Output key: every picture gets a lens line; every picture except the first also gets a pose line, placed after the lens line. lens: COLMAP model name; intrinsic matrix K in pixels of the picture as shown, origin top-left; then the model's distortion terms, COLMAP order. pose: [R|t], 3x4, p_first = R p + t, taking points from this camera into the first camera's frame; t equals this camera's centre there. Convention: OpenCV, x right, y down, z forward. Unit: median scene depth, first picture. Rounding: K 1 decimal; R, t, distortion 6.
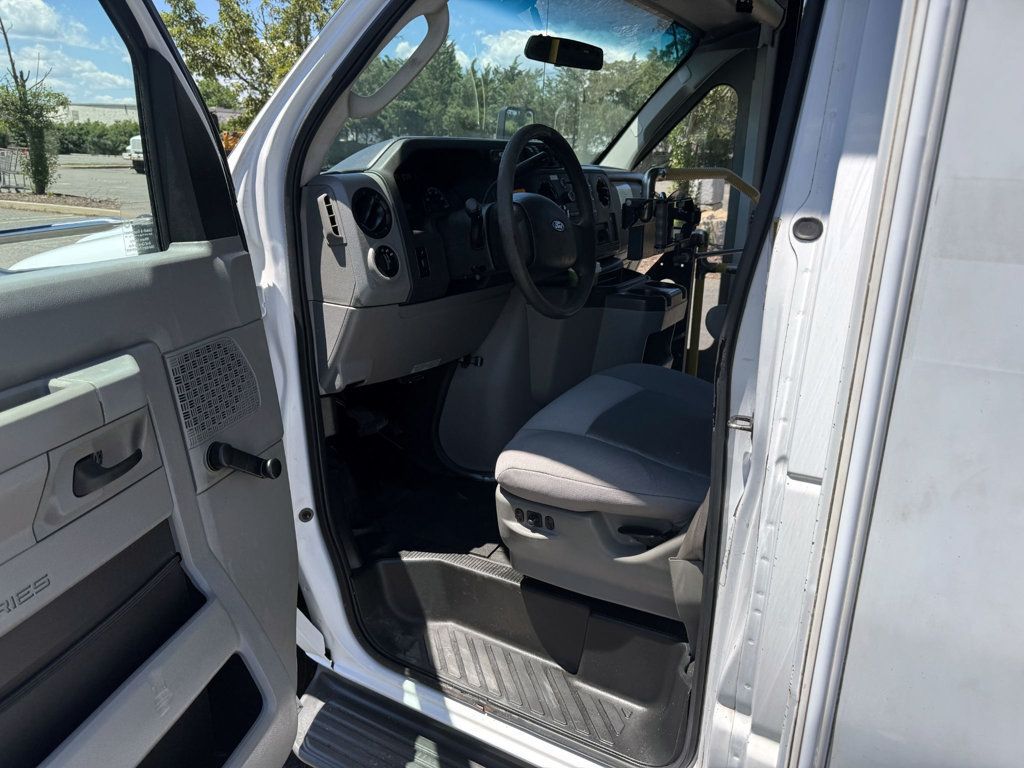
lens RADIAL K [[724.0, 0, 508.7], [0, 724.0, 393.5], [0, 0, 1]] dist [0.005709, -0.019666]
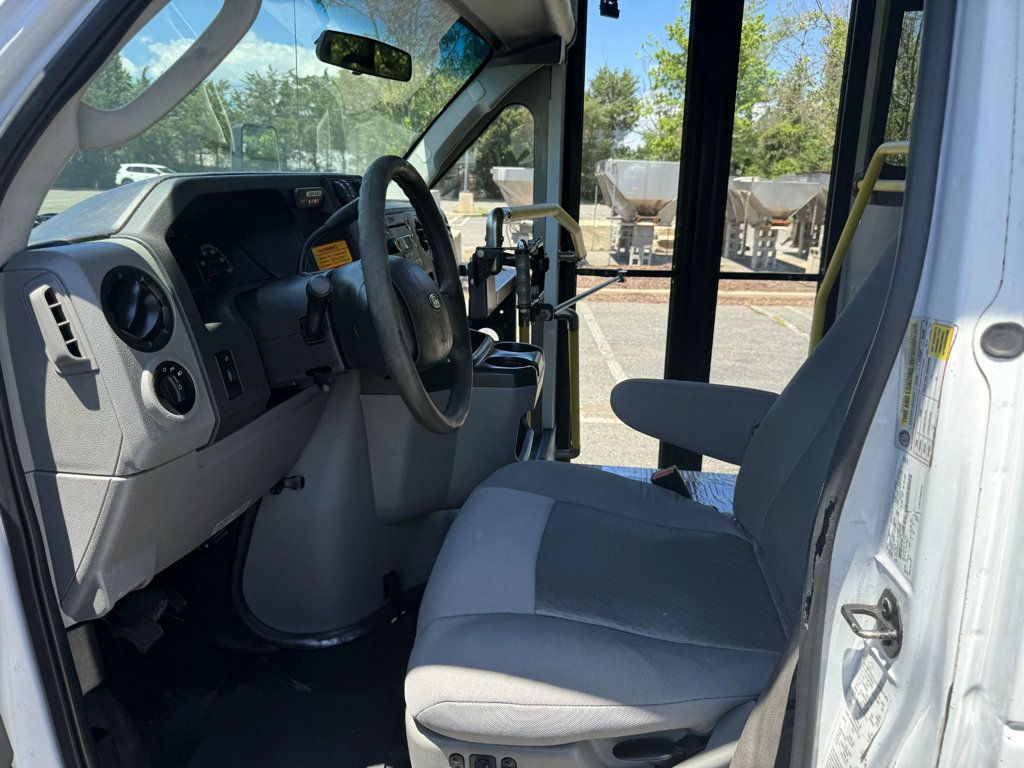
lens RADIAL K [[724.0, 0, 515.5], [0, 724.0, 378.6], [0, 0, 1]] dist [0.005709, -0.019666]
pose [[0.920889, -0.112476, 0.373247, -0.129929], [0.126307, 0.991910, -0.012721, -0.144812], [-0.368796, 0.058858, 0.927645, 0.348802]]
